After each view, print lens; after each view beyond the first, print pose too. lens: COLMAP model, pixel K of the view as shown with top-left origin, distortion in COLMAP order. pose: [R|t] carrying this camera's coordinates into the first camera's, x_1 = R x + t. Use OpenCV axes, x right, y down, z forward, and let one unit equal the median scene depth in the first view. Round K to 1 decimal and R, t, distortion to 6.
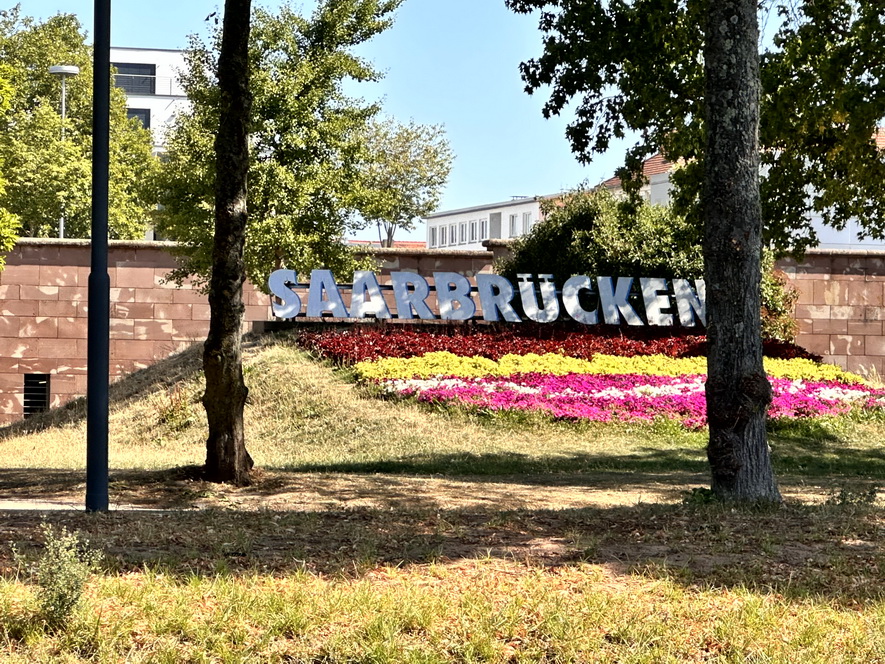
lens RADIAL K [[3896.5, 0, 441.6], [0, 3896.5, 332.6], [0, 0, 1]] dist [-1.256208, 0.000000]
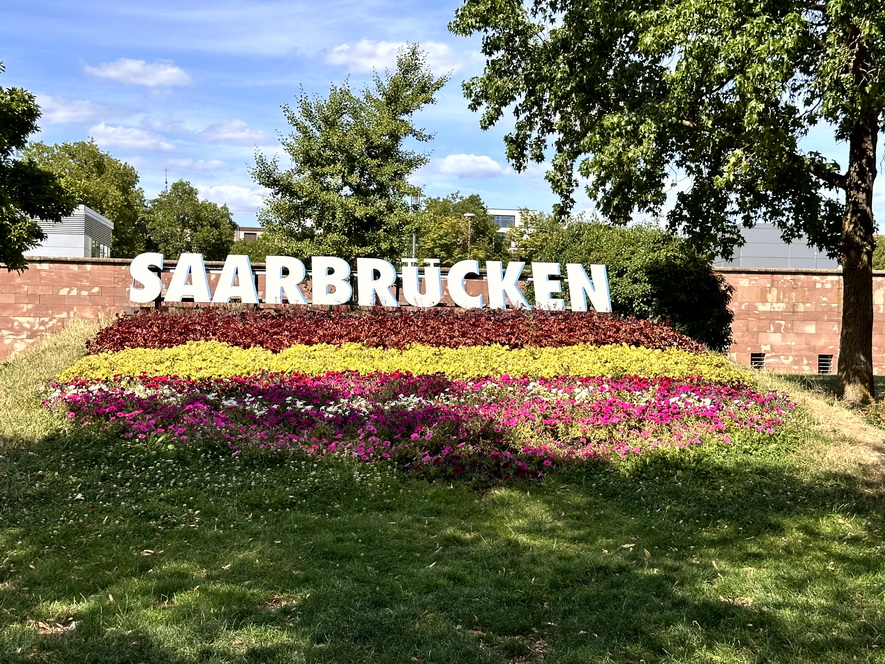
lens RADIAL K [[1305.0, 0, 444.8], [0, 1305.0, 328.4], [0, 0, 1]] dist [0.199811, 0.000000]
pose [[0.987907, 0.000733, -0.155047, 0.080711], [0.000263, 0.999979, 0.006406, 0.000589], [0.155048, -0.006370, 0.987886, 0.663236]]
